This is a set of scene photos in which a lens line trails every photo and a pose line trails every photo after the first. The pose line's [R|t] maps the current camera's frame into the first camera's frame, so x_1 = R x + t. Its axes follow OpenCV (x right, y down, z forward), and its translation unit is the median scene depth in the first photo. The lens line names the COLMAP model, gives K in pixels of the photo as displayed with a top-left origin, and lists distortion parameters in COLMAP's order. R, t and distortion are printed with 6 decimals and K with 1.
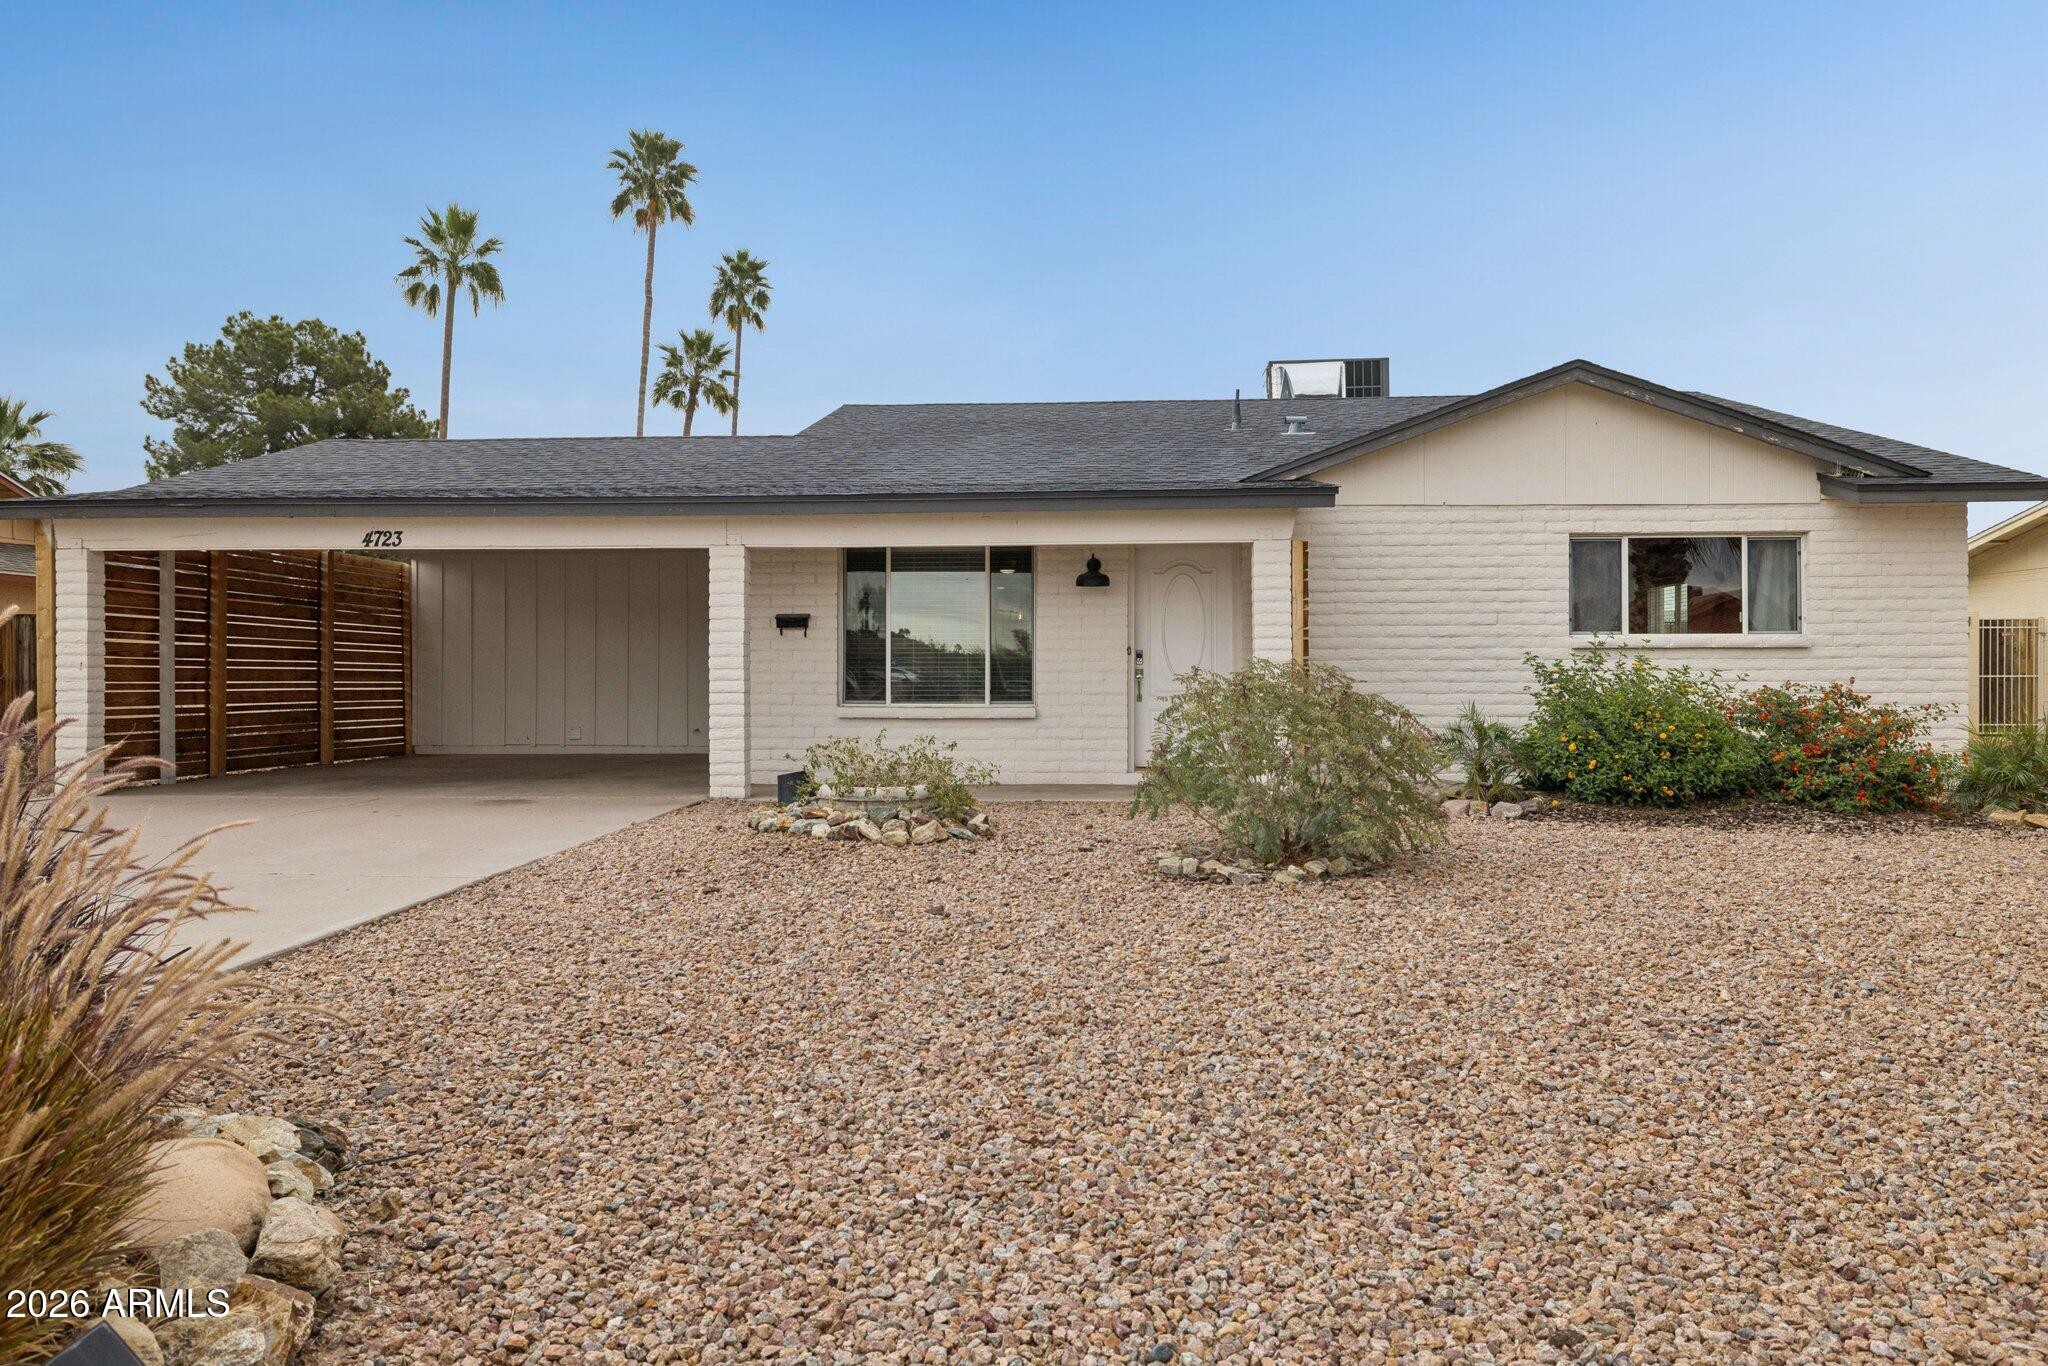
lens RADIAL K [[1266.3, 0, 1024.8], [0, 1266.3, 668.3], [0, 0, 1]] dist [-0.002207, 0.001726]
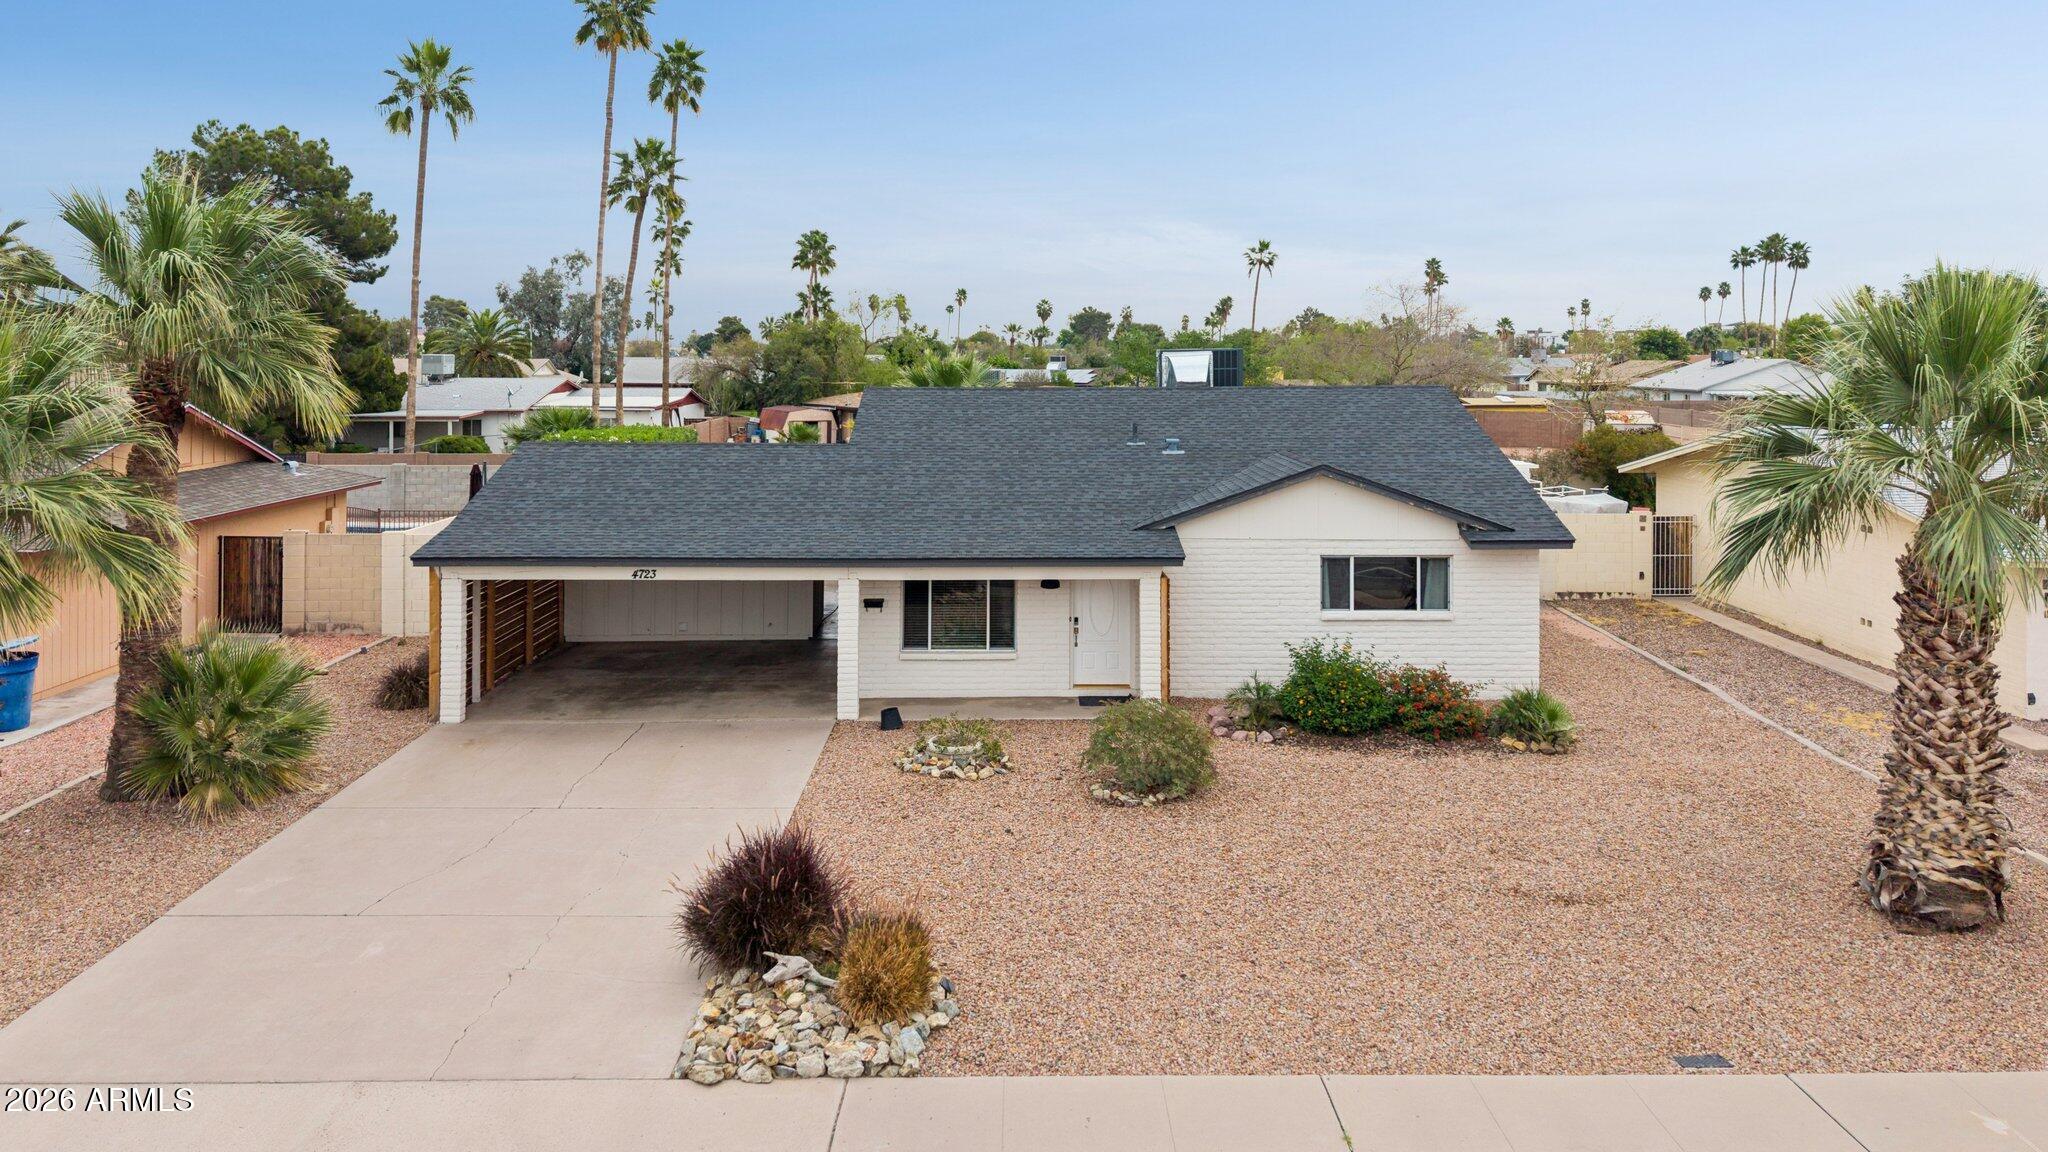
lens RADIAL K [[1418.8, 0, 1021.4], [0, 1418.8, 315.3], [0, 0, 1]] dist [0.010195, 0.003700]
pose [[0.997503, 0.001858, 0.070593, -0.120379], [-0.000299, 0.999756, -0.022093, -0.380335], [-0.070617, 0.022017, 0.997261, -0.911459]]
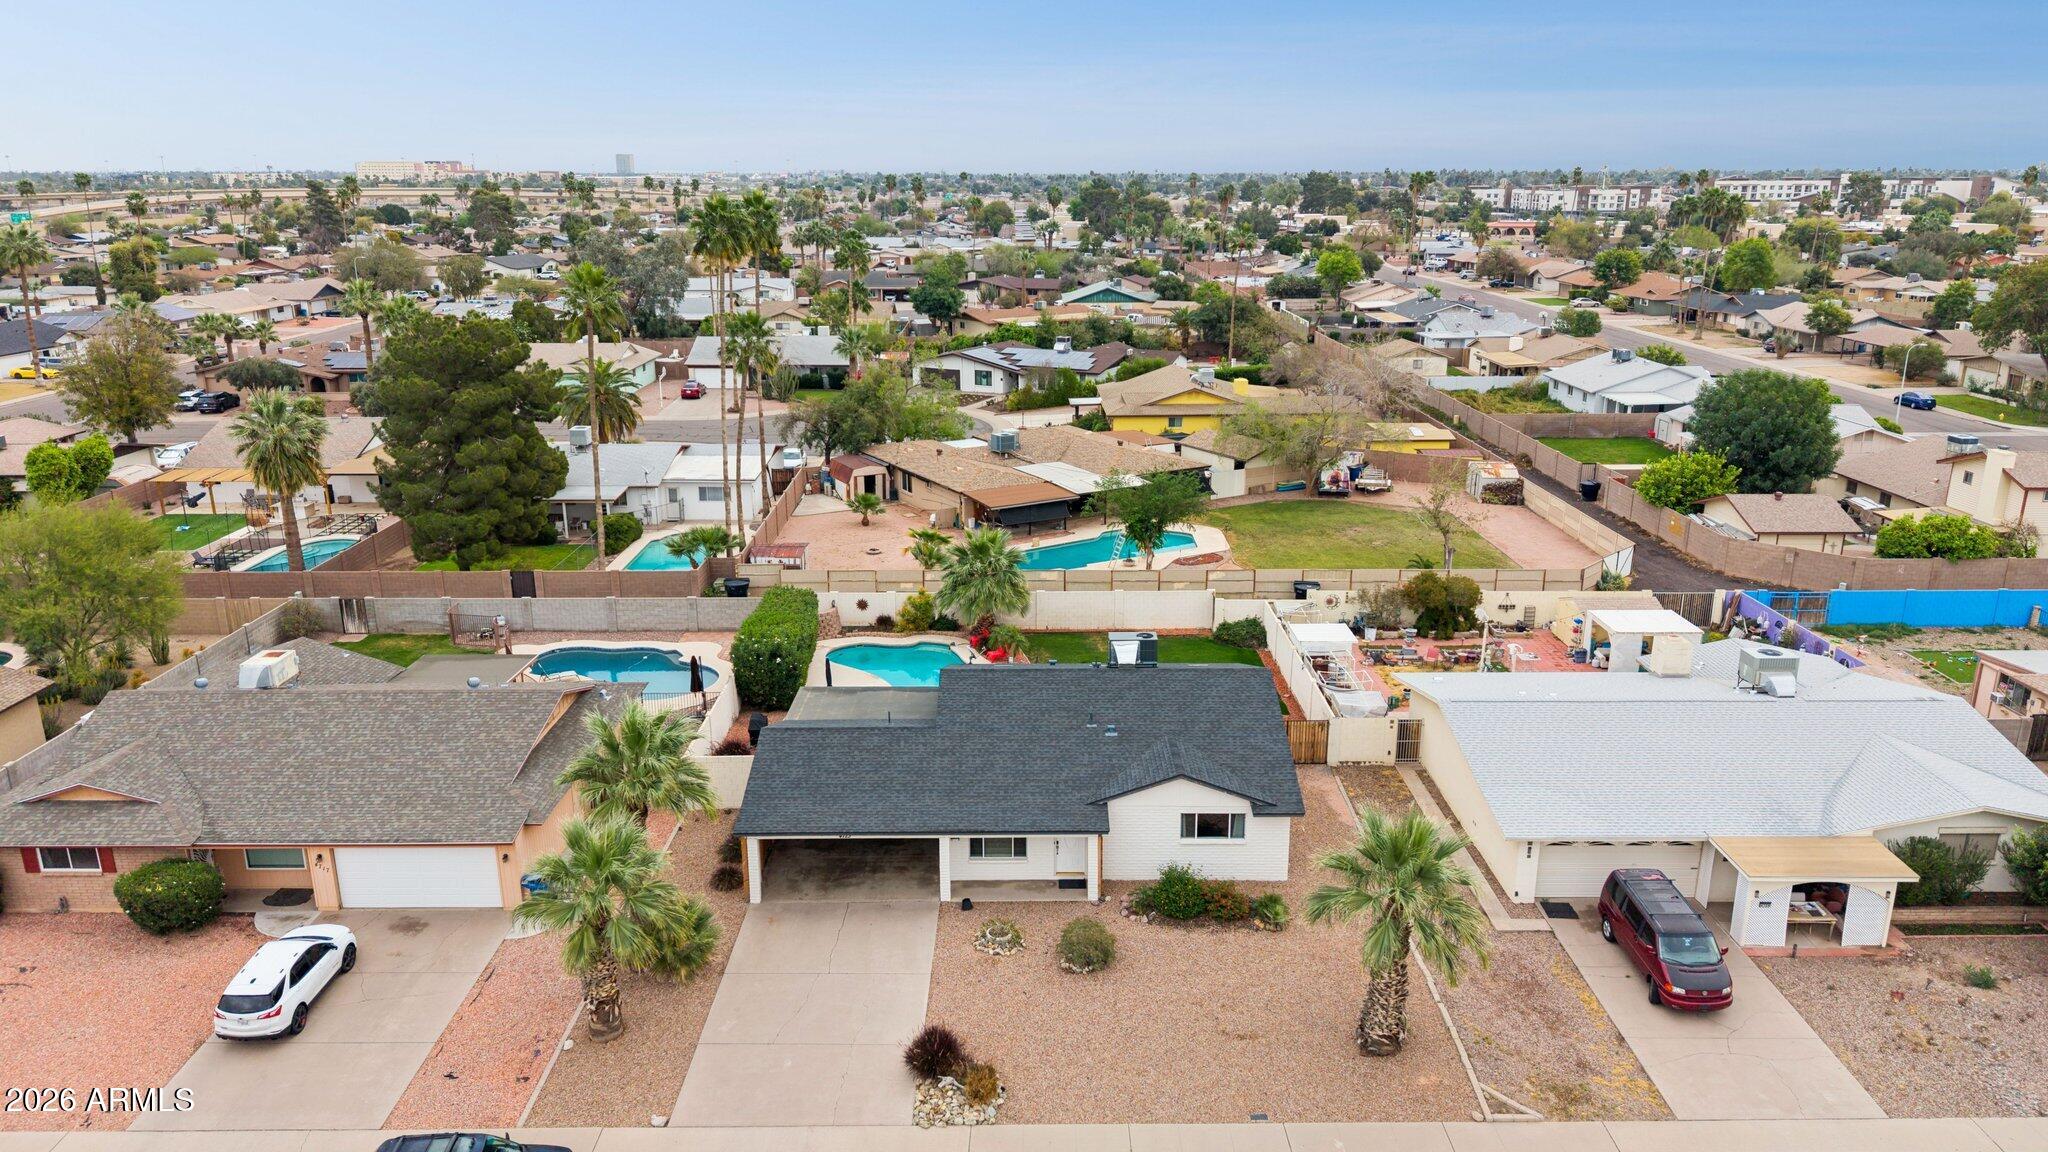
lens RADIAL K [[1354.8, 0, 1024.0], [0, 1354.8, 576.0], [0, 0, 1]] dist [0.069391, 0.000258]
pose [[0.997840, -0.018450, 0.063047, -0.214716], [-0.000492, 0.957626, 0.288013, -1.735212], [-0.065689, -0.287422, 0.955549, -2.258706]]
